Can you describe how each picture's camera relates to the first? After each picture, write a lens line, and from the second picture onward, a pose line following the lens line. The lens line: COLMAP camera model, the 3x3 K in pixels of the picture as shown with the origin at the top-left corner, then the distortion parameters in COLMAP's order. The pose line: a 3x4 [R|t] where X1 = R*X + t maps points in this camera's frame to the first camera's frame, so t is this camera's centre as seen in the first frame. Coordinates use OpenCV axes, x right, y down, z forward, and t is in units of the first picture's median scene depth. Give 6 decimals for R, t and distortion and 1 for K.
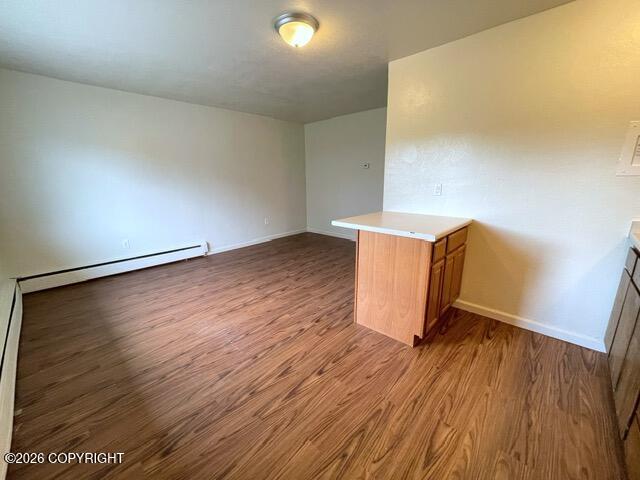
lens RADIAL K [[258.3, 0, 315.4], [0, 258.3, 240.5], [0, 0, 1]] dist [-0.001851, -0.000187]
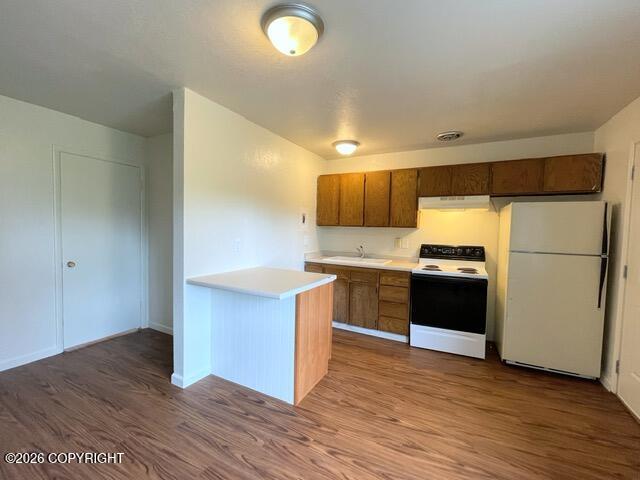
lens RADIAL K [[276.3, 0, 320.0], [0, 276.3, 240.0], [0, 0, 1]] dist [0.000343, 0.000120]
pose [[-0.274196, -0.037584, 0.960939, -0.632375], [0.211088, 0.972515, 0.098269, -0.243555], [-0.938221, 0.229787, -0.258726, 0.947606]]
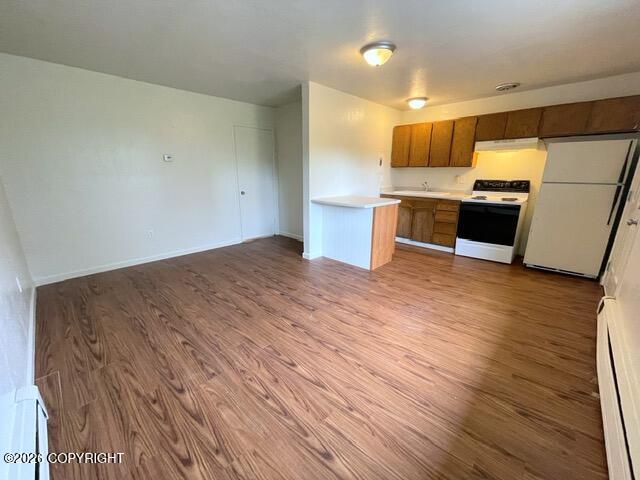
lens RADIAL K [[262.8, 0, 318.5], [0, 262.8, 239.8], [0, 0, 1]] dist [-0.000388, 0.000160]
pose [[0.009960, -0.243274, 0.969906, -1.151054], [0.237763, 0.942713, 0.234012, -0.248266], [-0.971272, 0.228277, 0.067231, 1.055300]]
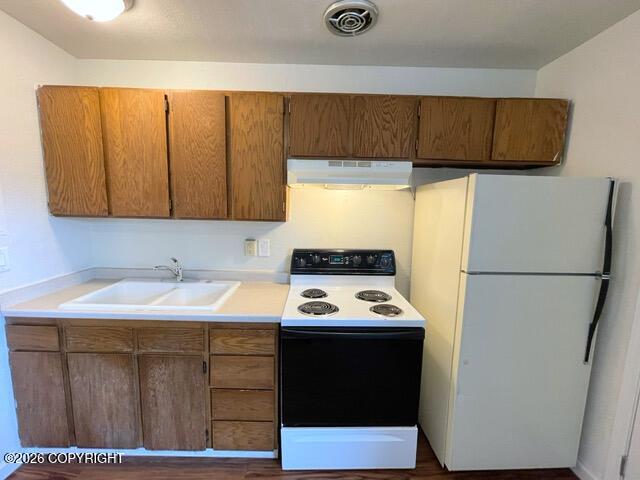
lens RADIAL K [[269.4, 0, 316.9], [0, 269.4, 239.7], [0, 0, 1]] dist [0.000581, 0.000078]
pose [[-0.694837, -0.096521, 0.712661, 0.004766], [0.158409, 0.946073, 0.282580, -0.198981], [-0.701505, 0.309239, -0.642077, 0.527237]]
